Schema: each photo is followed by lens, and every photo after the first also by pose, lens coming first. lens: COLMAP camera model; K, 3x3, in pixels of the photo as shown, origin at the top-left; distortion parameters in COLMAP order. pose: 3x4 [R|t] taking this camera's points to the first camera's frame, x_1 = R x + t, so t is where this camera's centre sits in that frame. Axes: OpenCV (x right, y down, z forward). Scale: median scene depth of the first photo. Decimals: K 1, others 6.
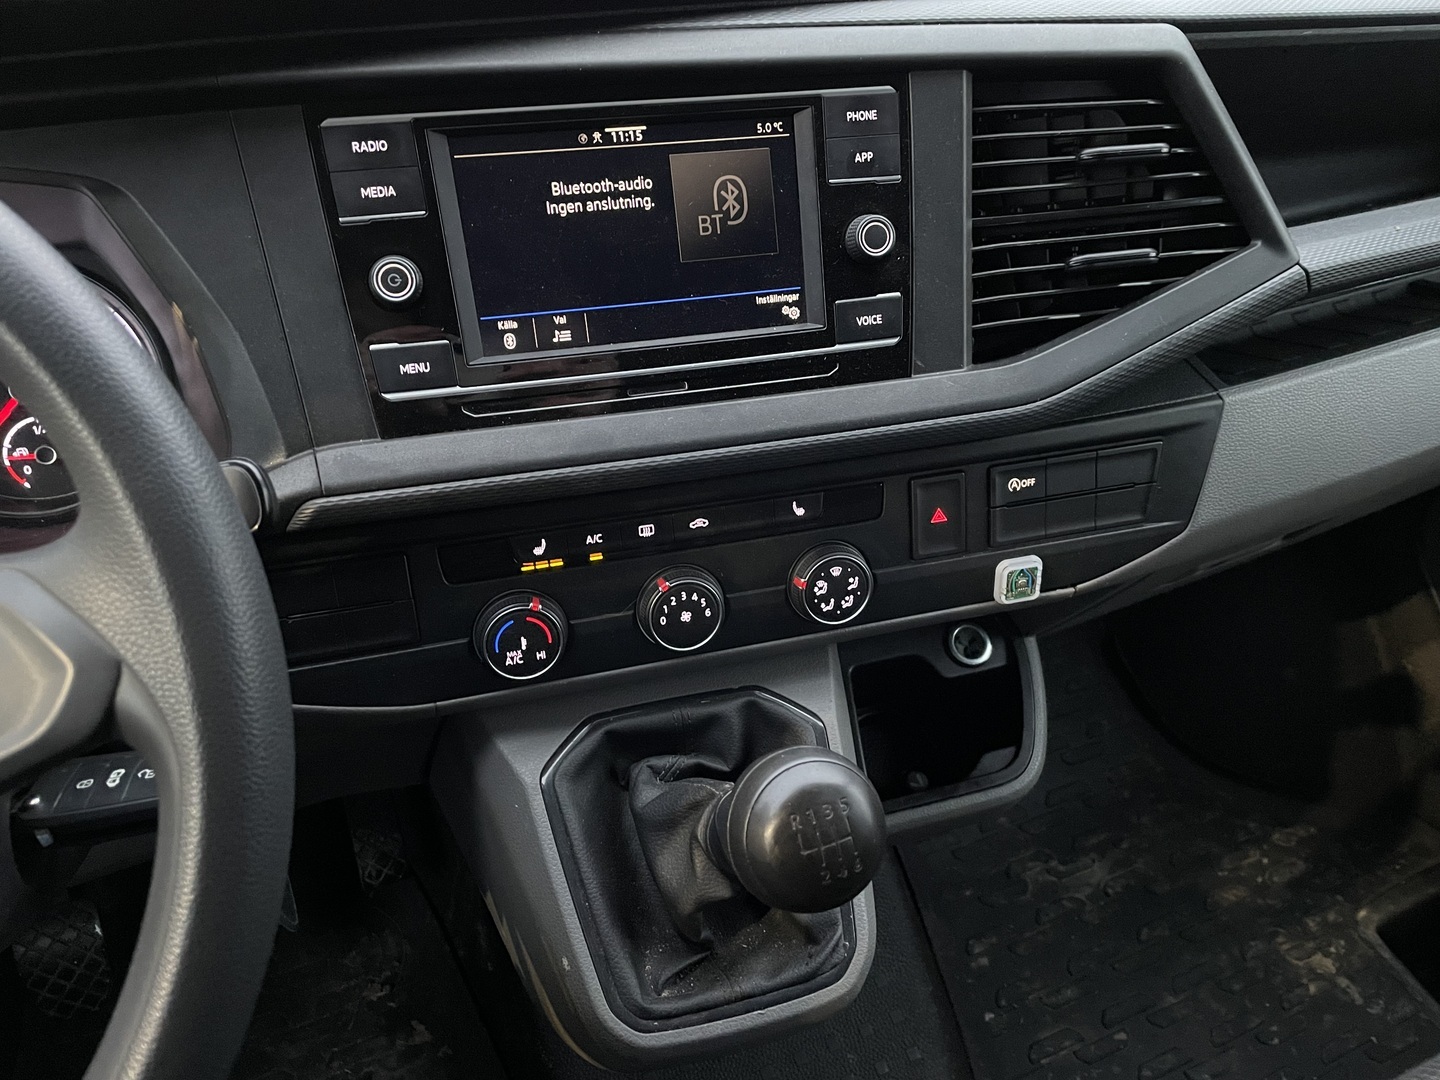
lens RADIAL K [[1107.2, 0, 723.0], [0, 1107.2, 526.6], [0, 0, 1]] dist [0.093730, -0.142294]
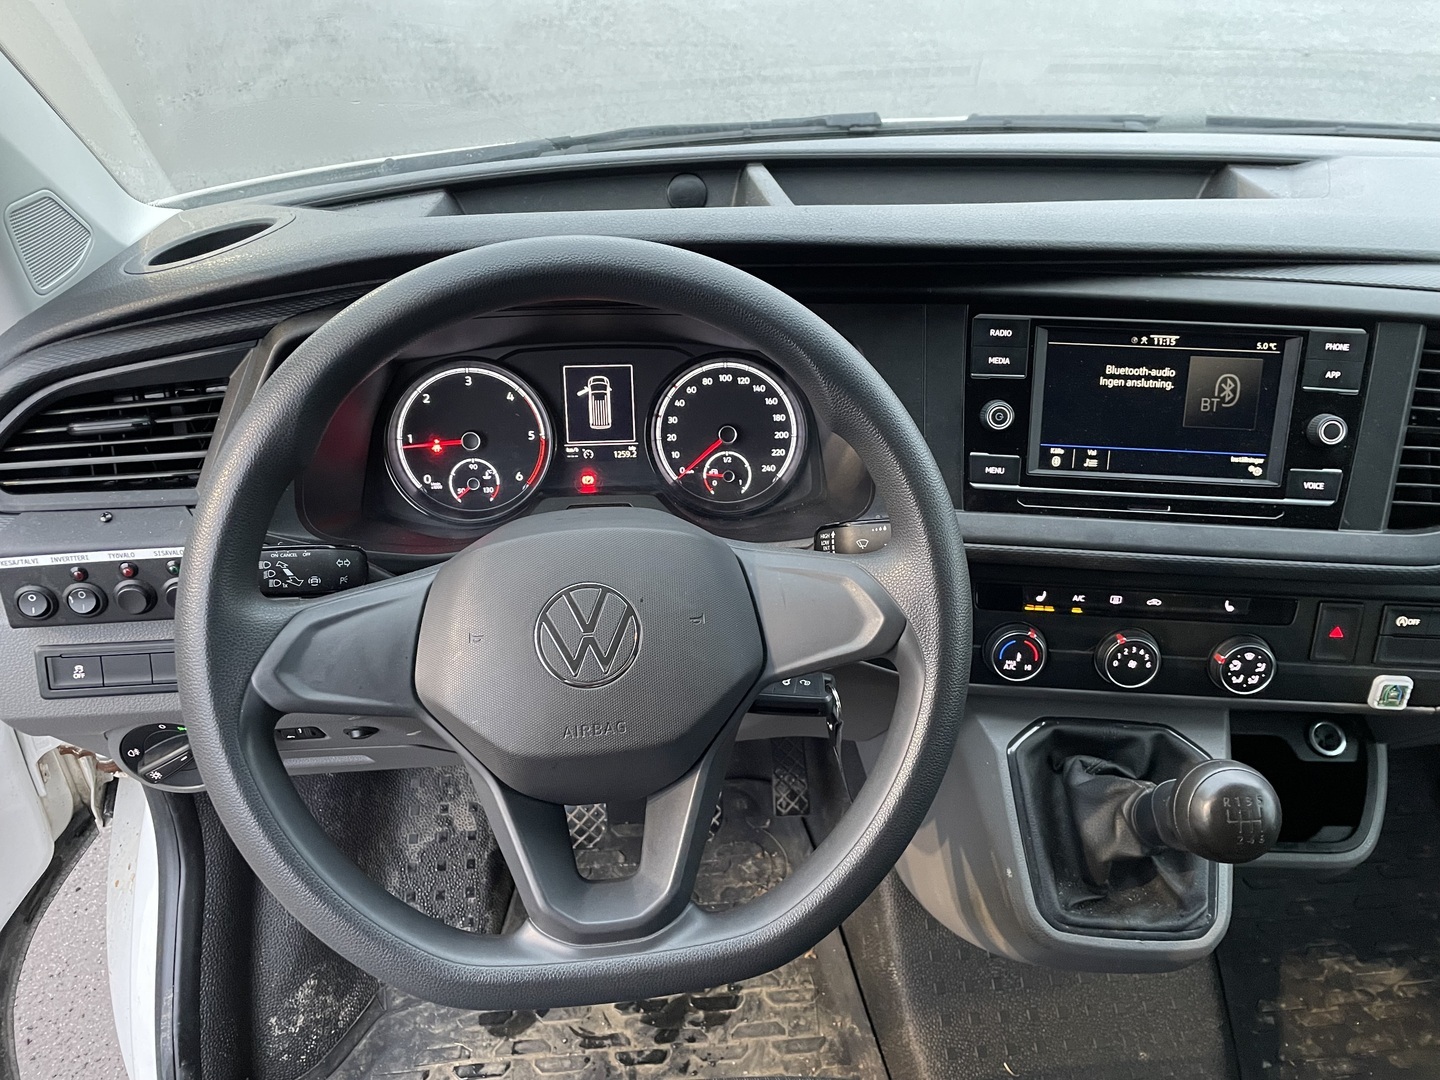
lens RADIAL K [[1092.7, 0, 726.7], [0, 1092.7, 530.4], [0, 0, 1]] dist [0.074013, -0.106016]
pose [[0.947494, 0.187545, -0.259001, -0.195860], [-0.193751, 0.981049, 0.001593, 0.010952], [0.254391, 0.048673, 0.965876, -0.527962]]
